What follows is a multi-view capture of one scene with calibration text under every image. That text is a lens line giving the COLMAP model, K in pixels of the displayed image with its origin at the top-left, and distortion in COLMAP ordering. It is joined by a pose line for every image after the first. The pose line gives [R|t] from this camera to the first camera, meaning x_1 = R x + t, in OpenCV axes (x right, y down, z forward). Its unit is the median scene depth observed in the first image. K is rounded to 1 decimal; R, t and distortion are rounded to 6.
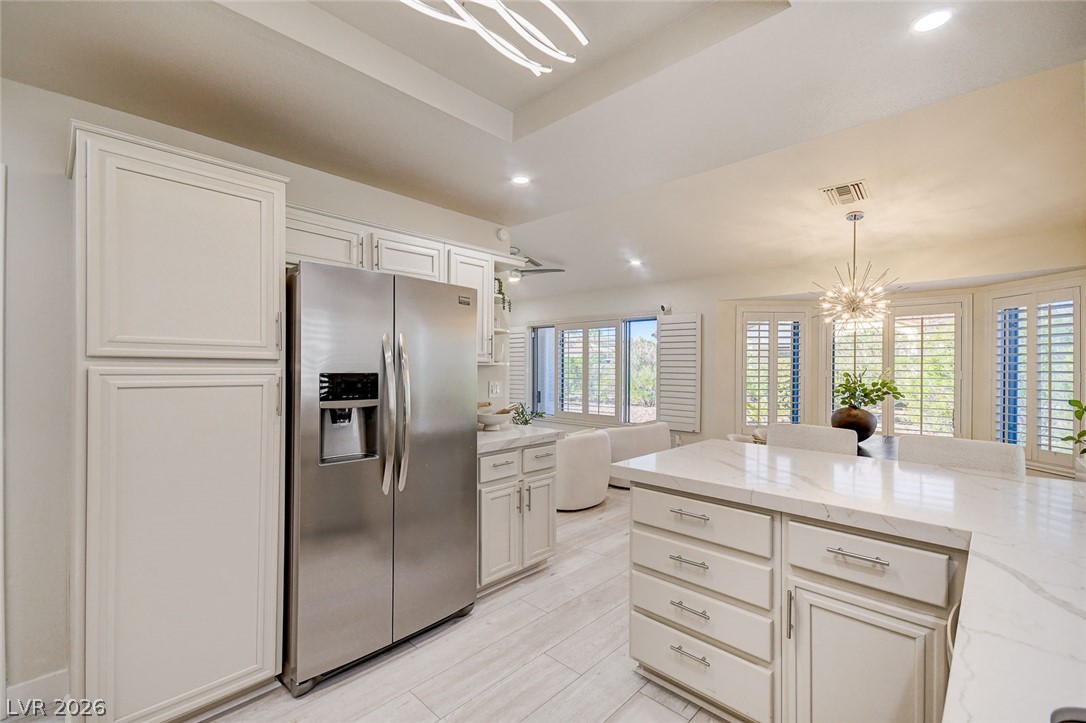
lens RADIAL K [[477.5, 0, 540.6], [0, 477.5, 365.0], [0, 0, 1]] dist [0.019369, -0.000281]
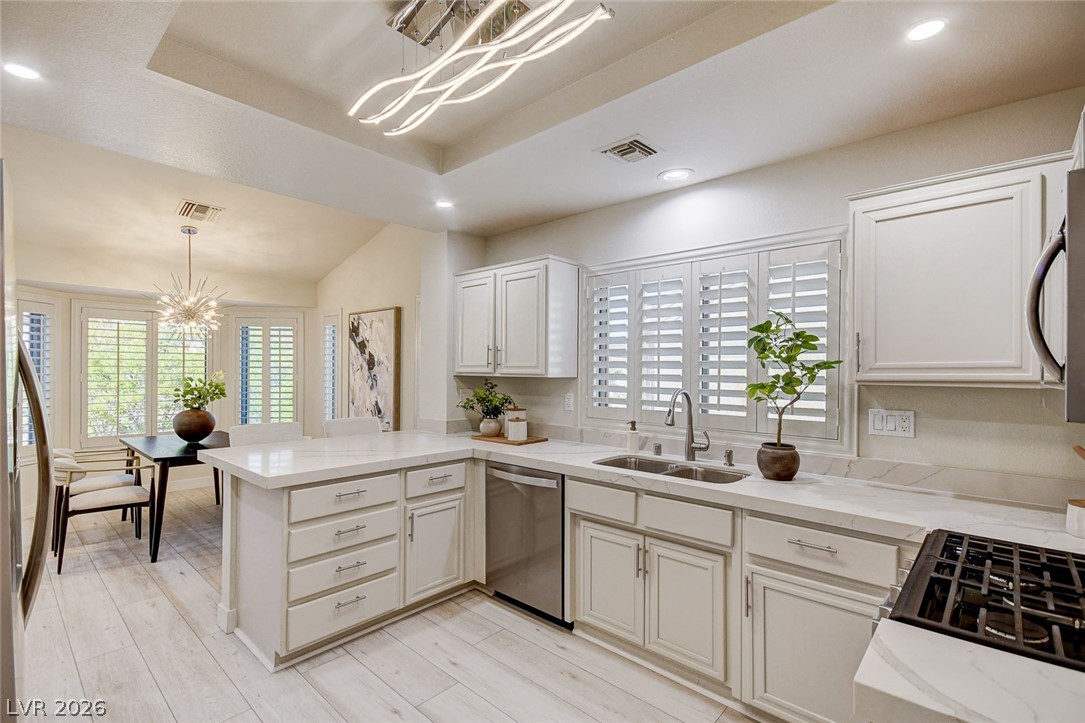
lens RADIAL K [[498.0, 0, 537.6], [0, 498.0, 371.8], [0, 0, 1]] dist [0.003801, 0.000512]
pose [[-0.017285, -0.009872, 0.999802, -0.490006], [-0.005388, 0.999938, 0.009780, -0.010707], [-0.999836, -0.005218, -0.017337, 0.256663]]
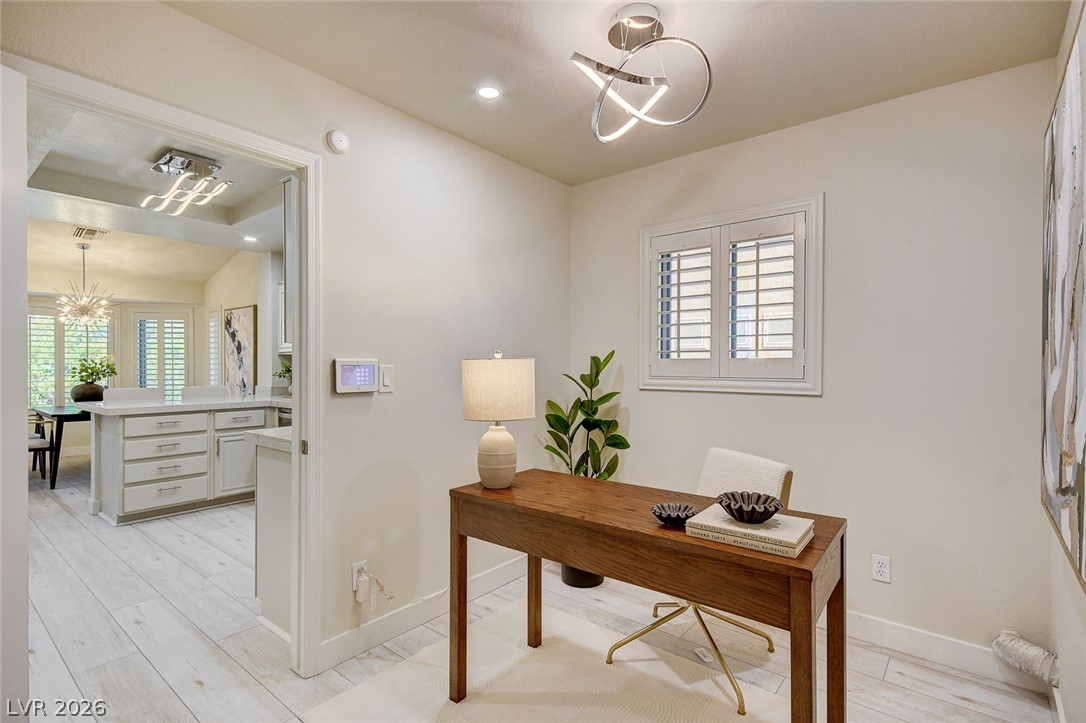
lens RADIAL K [[515.3, 0, 546.7], [0, 515.3, 367.2], [0, 0, 1]] dist [0.000462, -0.001403]
pose [[-0.086178, -0.012900, 0.996196, -0.990002], [0.001906, 0.999912, 0.013113, 0.024244], [-0.996278, 0.003029, -0.086146, -0.211593]]
